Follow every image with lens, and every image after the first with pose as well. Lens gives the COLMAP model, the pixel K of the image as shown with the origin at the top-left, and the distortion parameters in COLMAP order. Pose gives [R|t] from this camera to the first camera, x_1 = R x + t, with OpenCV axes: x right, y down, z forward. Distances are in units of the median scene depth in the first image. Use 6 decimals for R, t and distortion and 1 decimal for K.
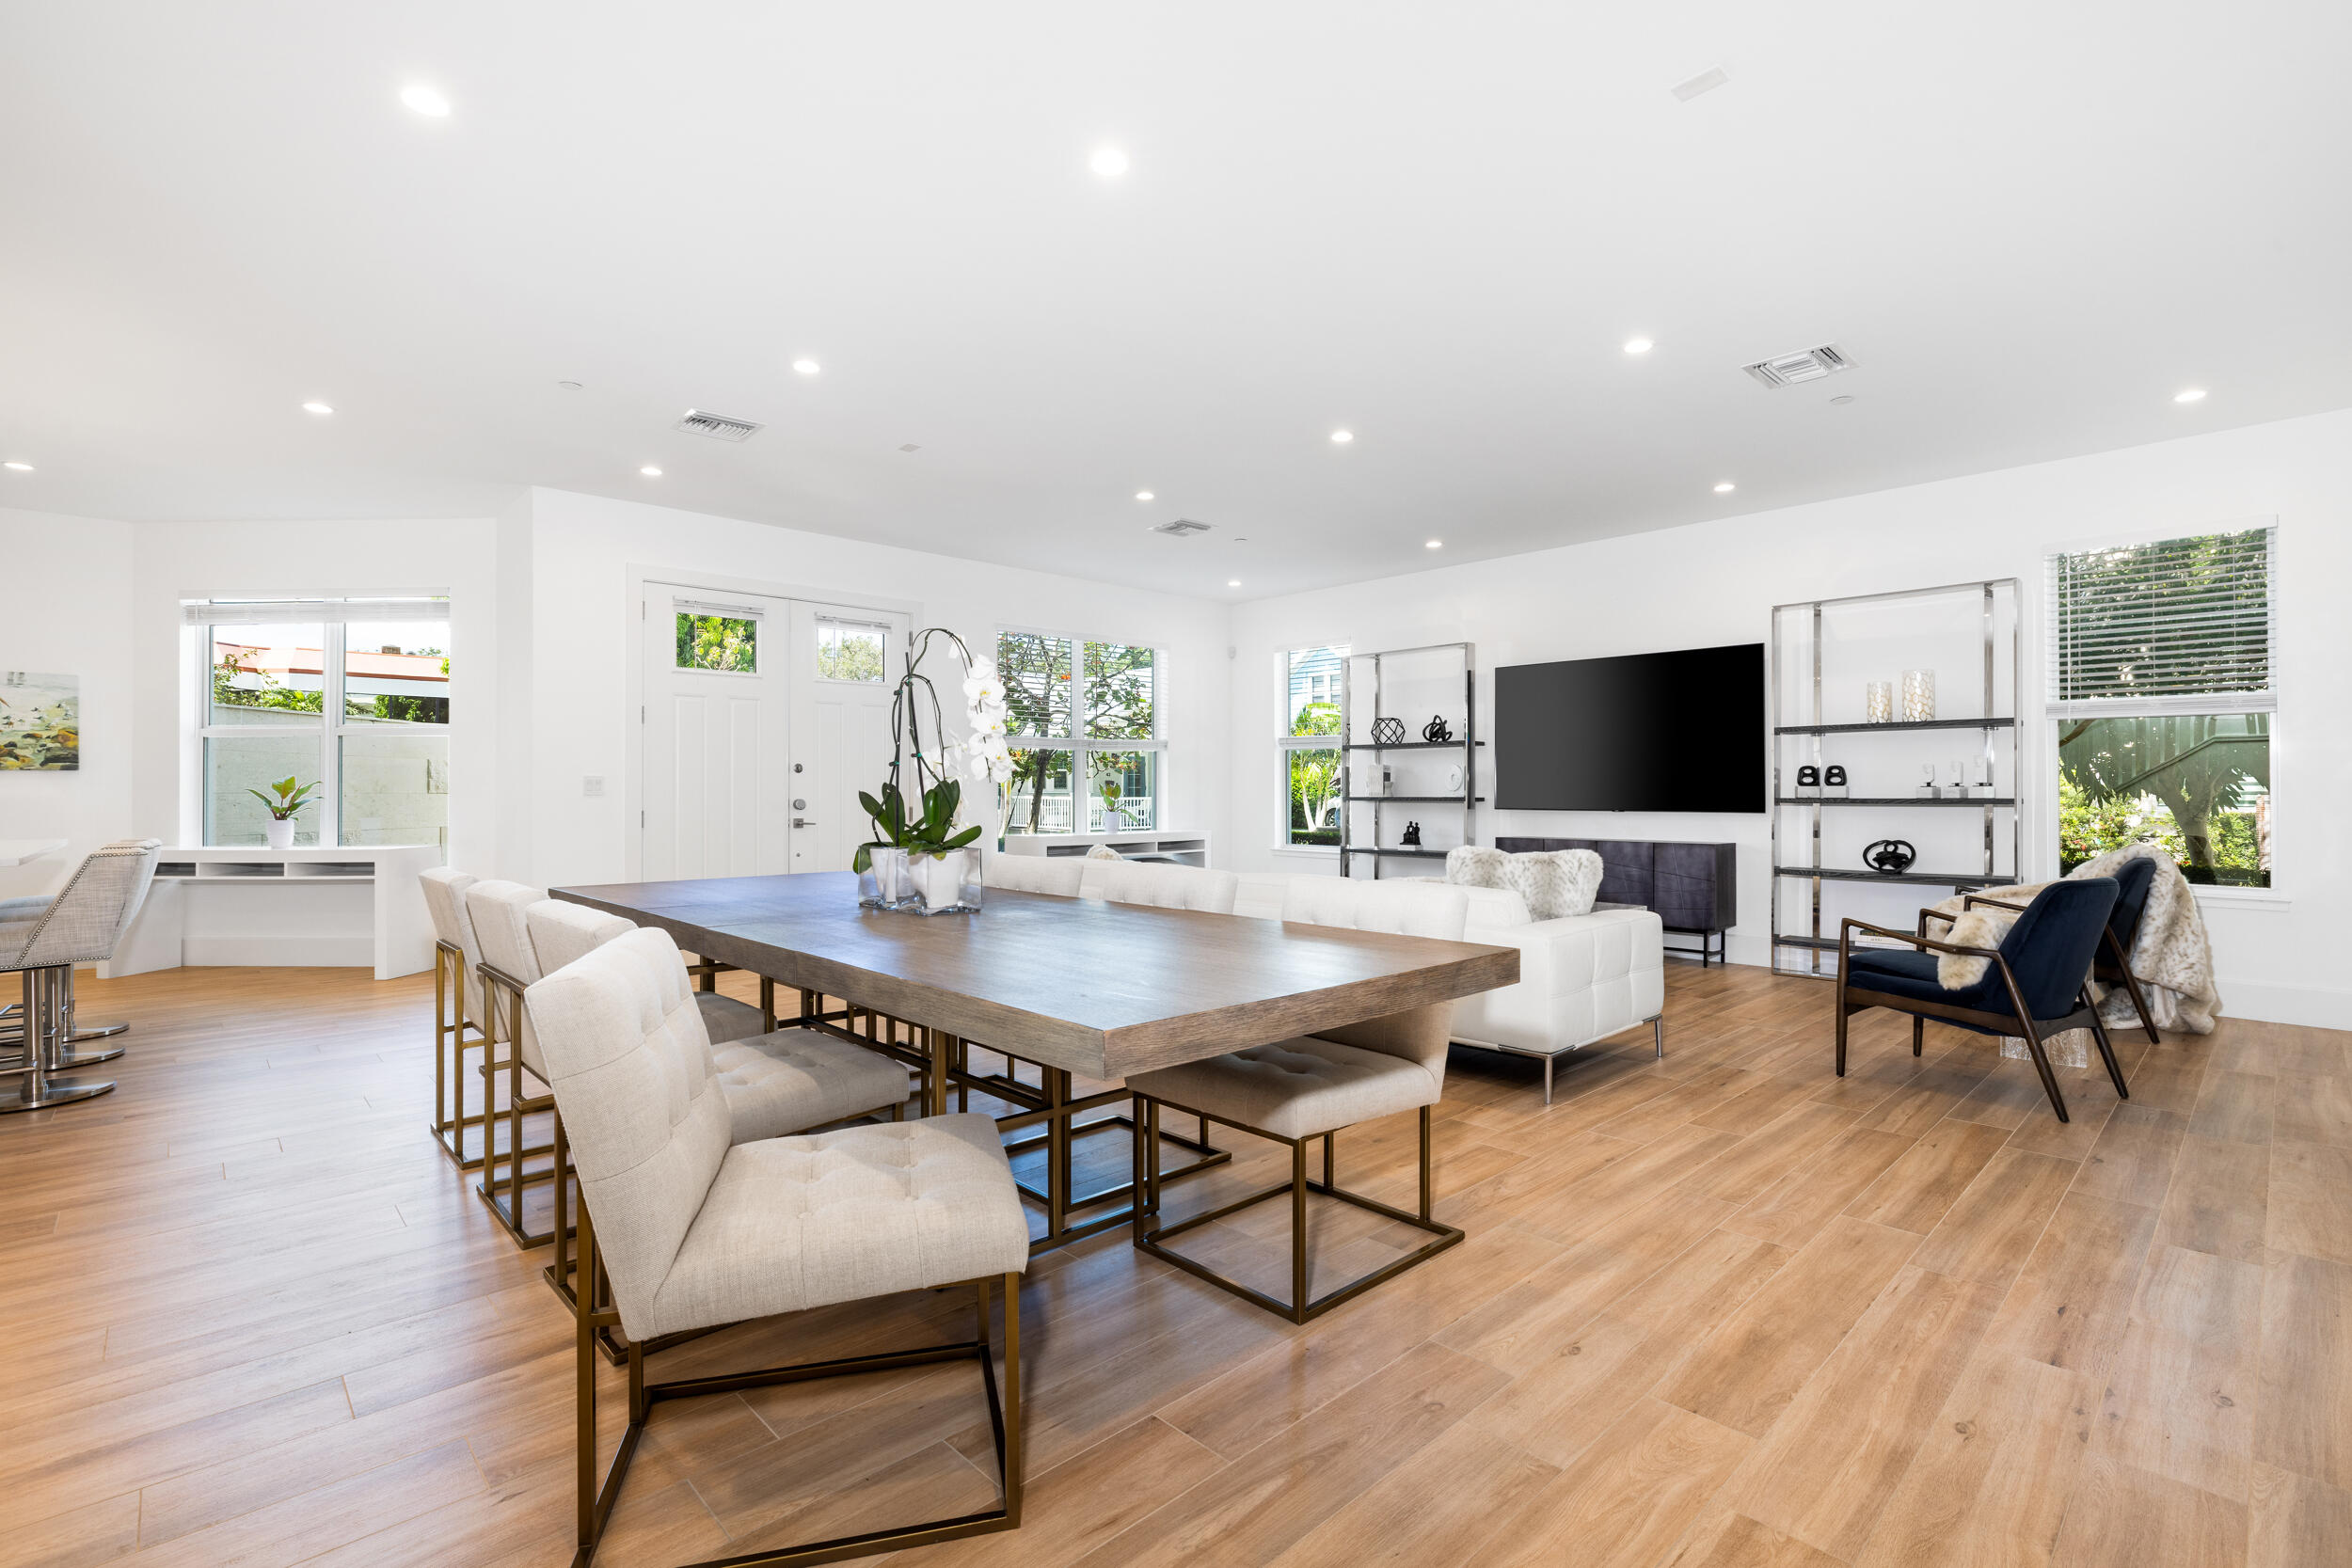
lens RADIAL K [[1074.2, 0, 1180.1], [0, 1074.2, 792.8], [0, 0, 1]] dist [-0.001199, 0.000140]
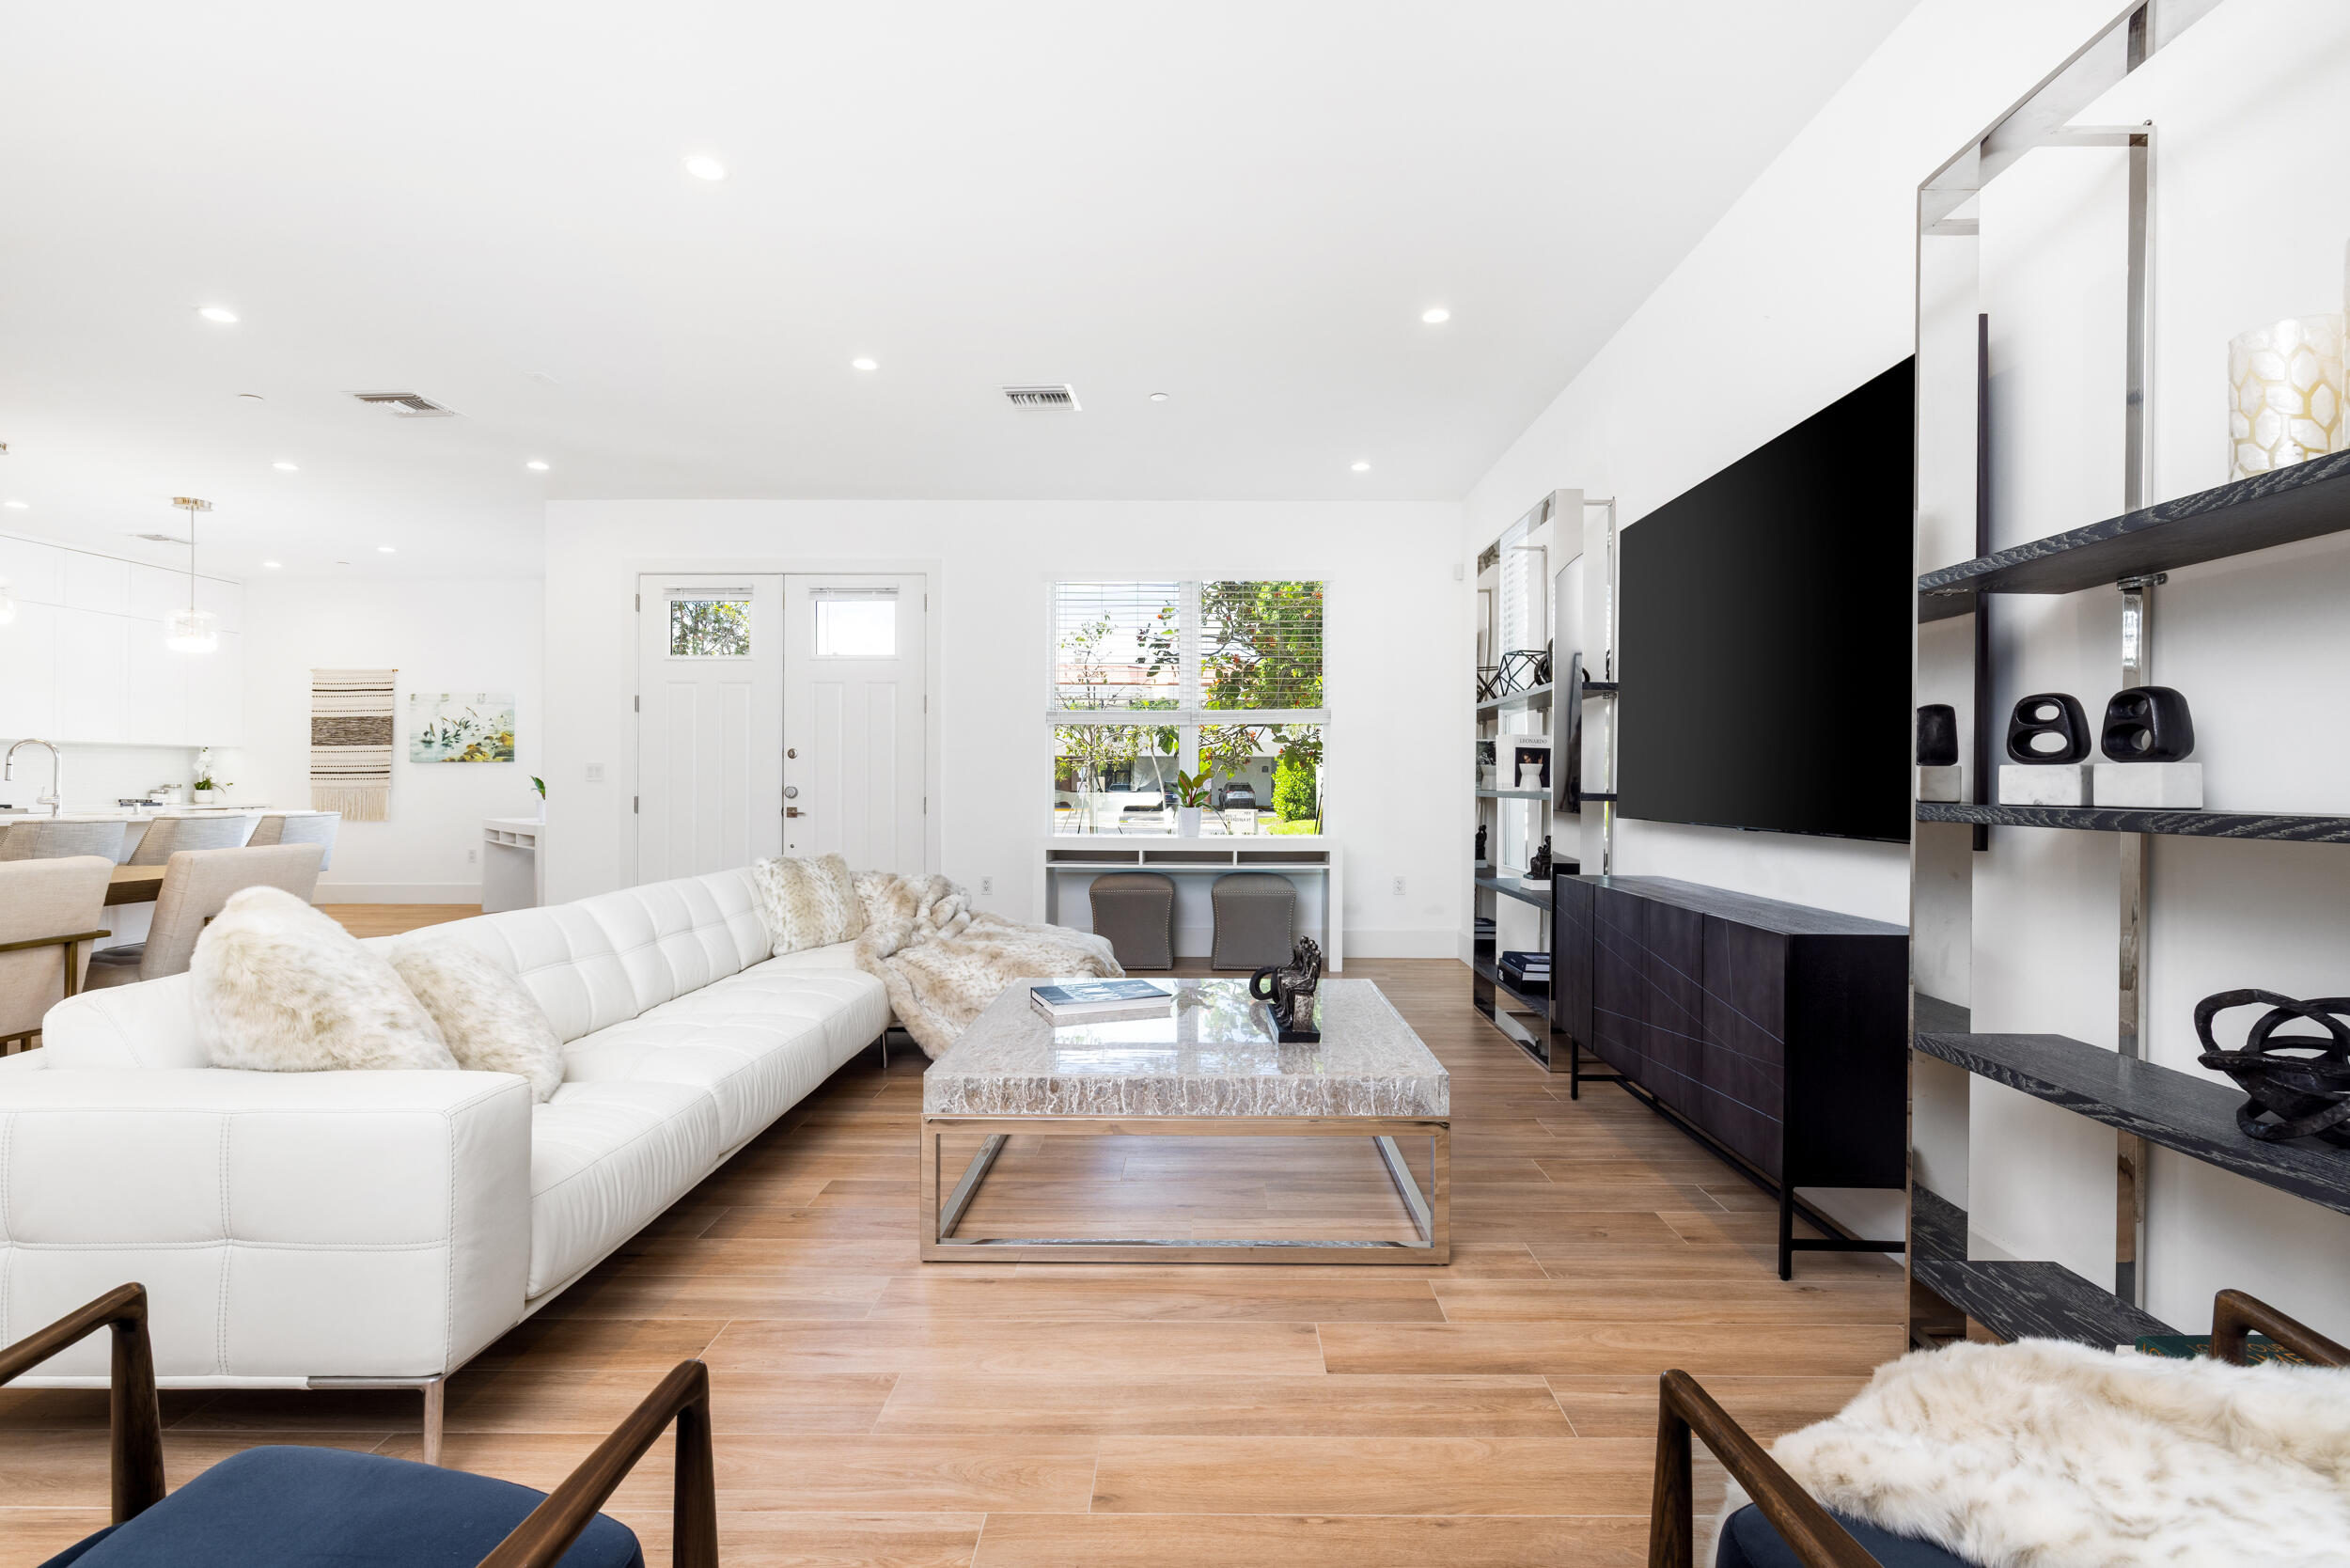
lens RADIAL K [[1085.4, 0, 1201.8], [0, 1085.4, 775.7], [0, 0, 1]] dist [0.000122, 0.000189]
pose [[0.719355, 0.000166, -0.694642, 0.921744], [-0.005780, 0.999967, -0.005747, -0.000230], [0.694618, 0.008149, 0.719332, 0.940016]]
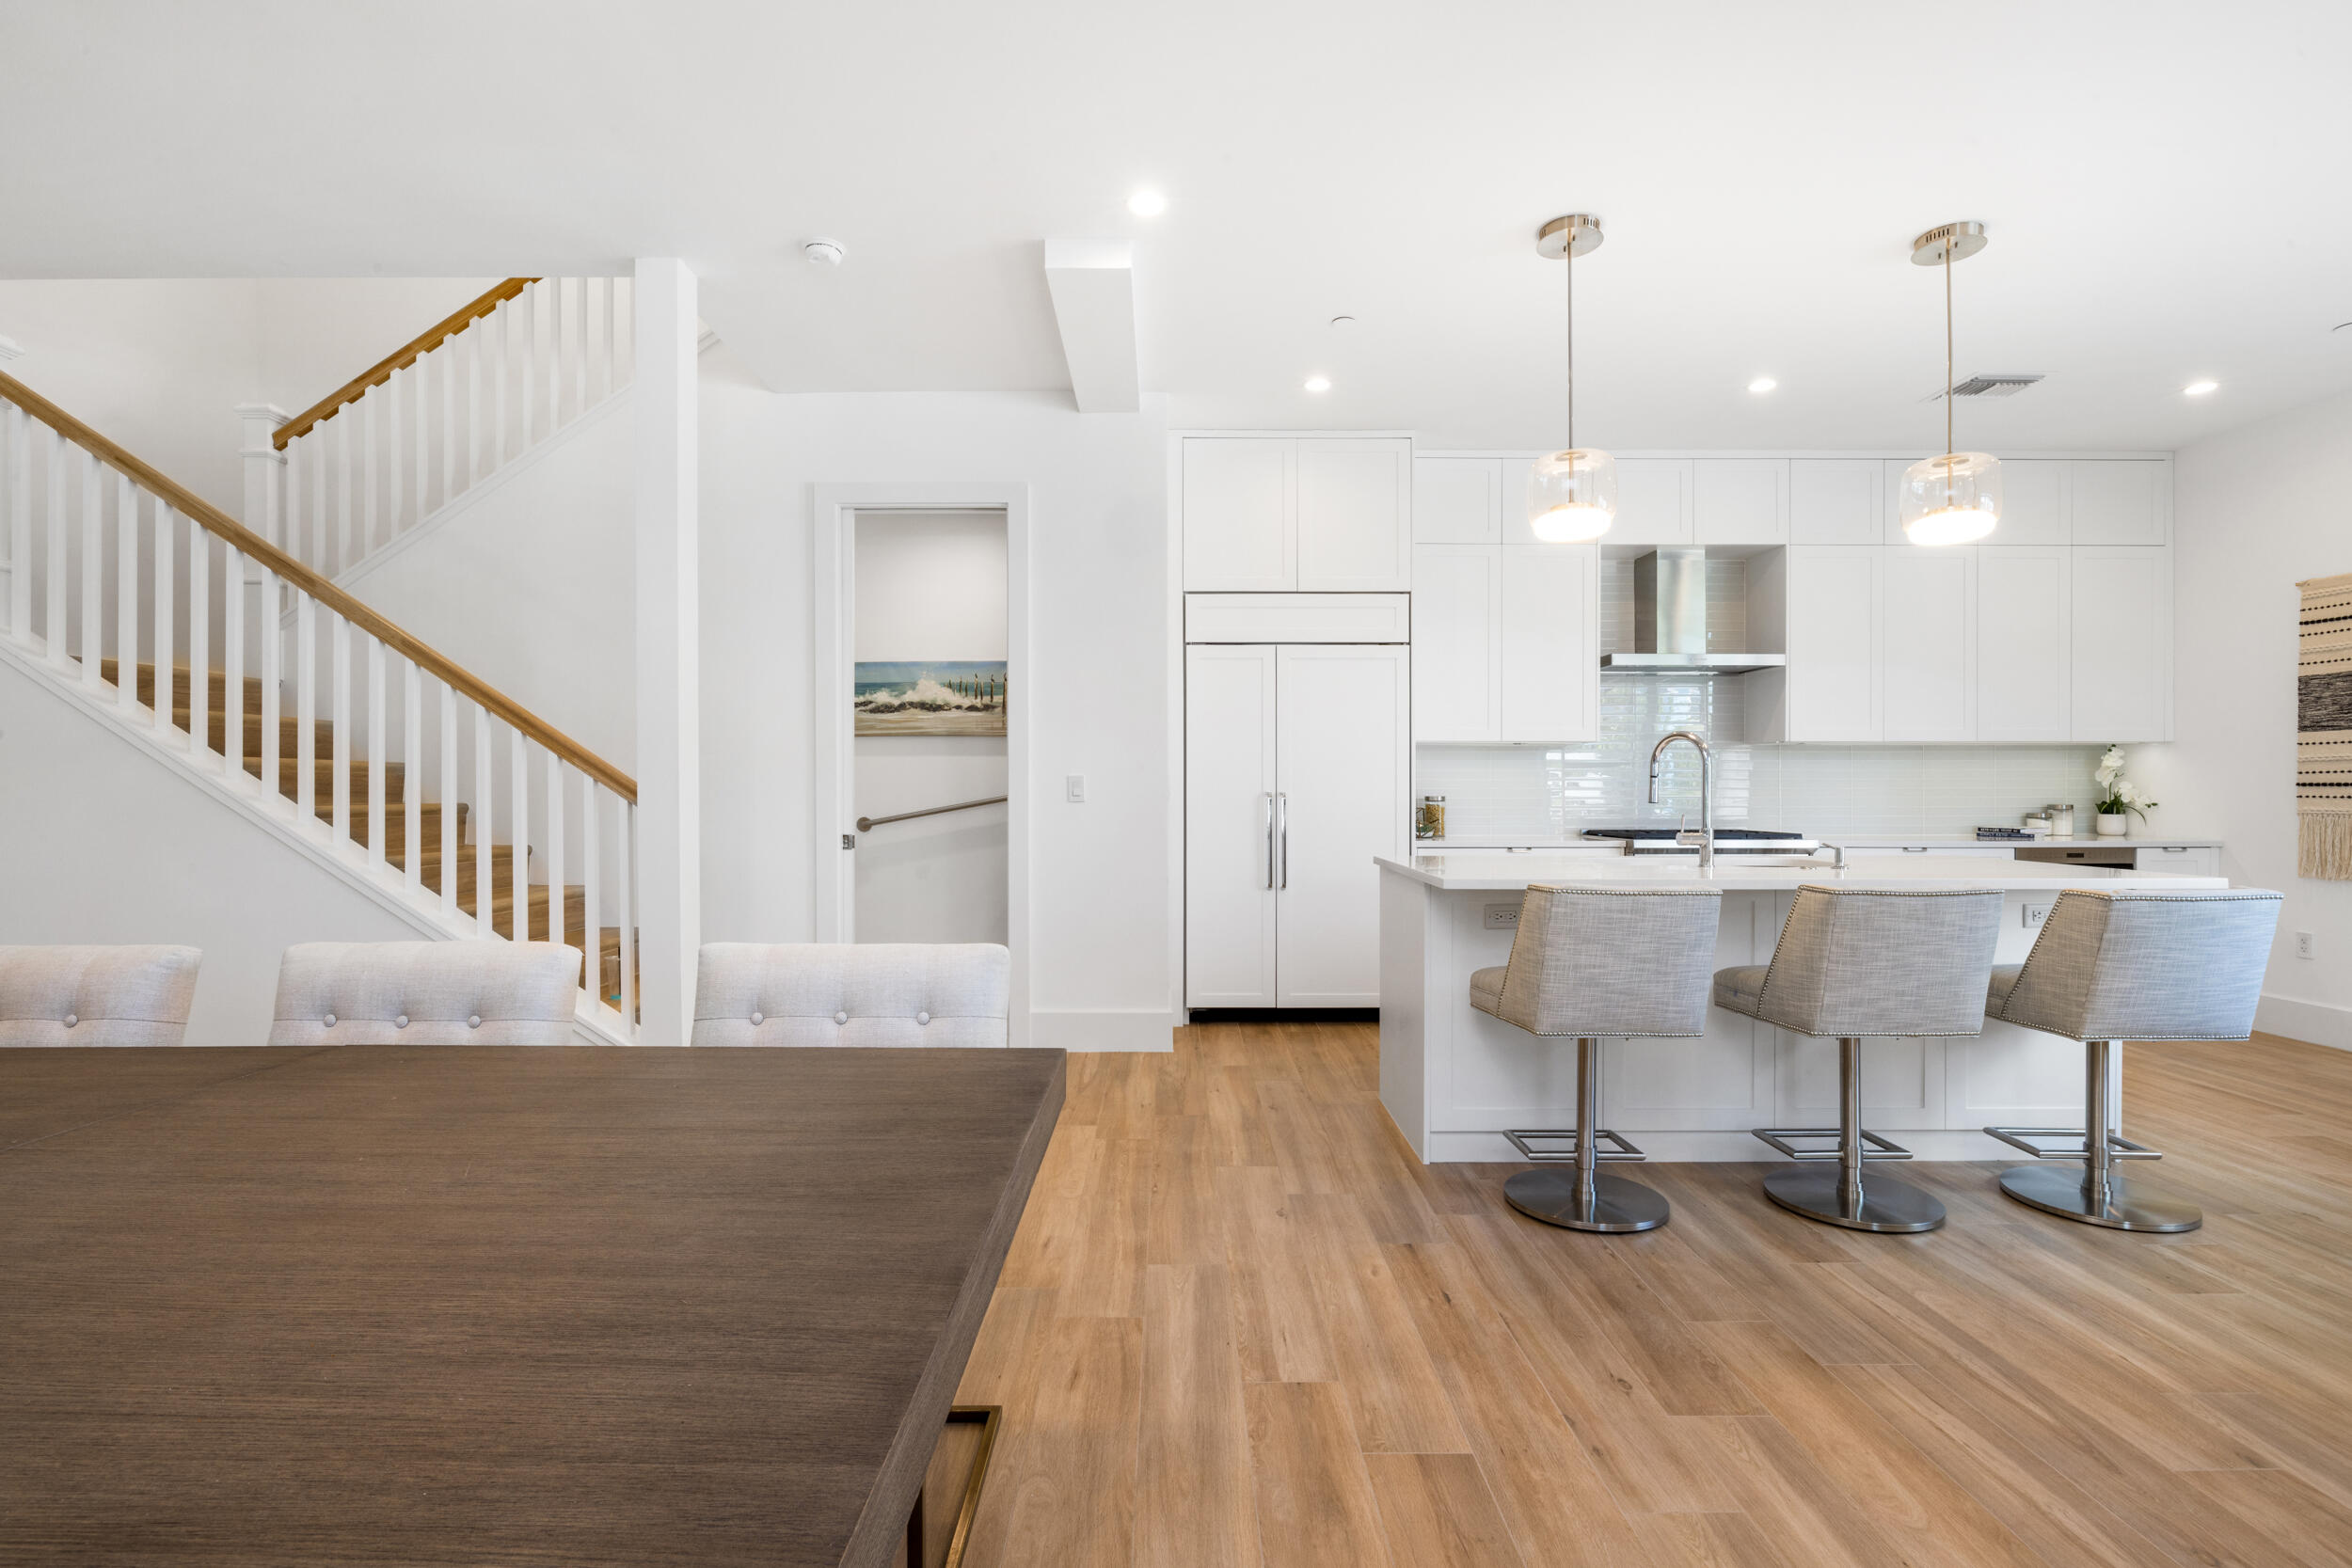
lens RADIAL K [[1074.2, 0, 1180.1], [0, 1074.2, 792.8], [0, 0, 1]] dist [-0.001199, 0.000140]
pose [[-0.679357, 0.004356, -0.733795, -0.286225], [-0.000553, 0.999979, 0.006447, -0.006492], [0.733808, 0.004785, -0.679341, 1.171640]]
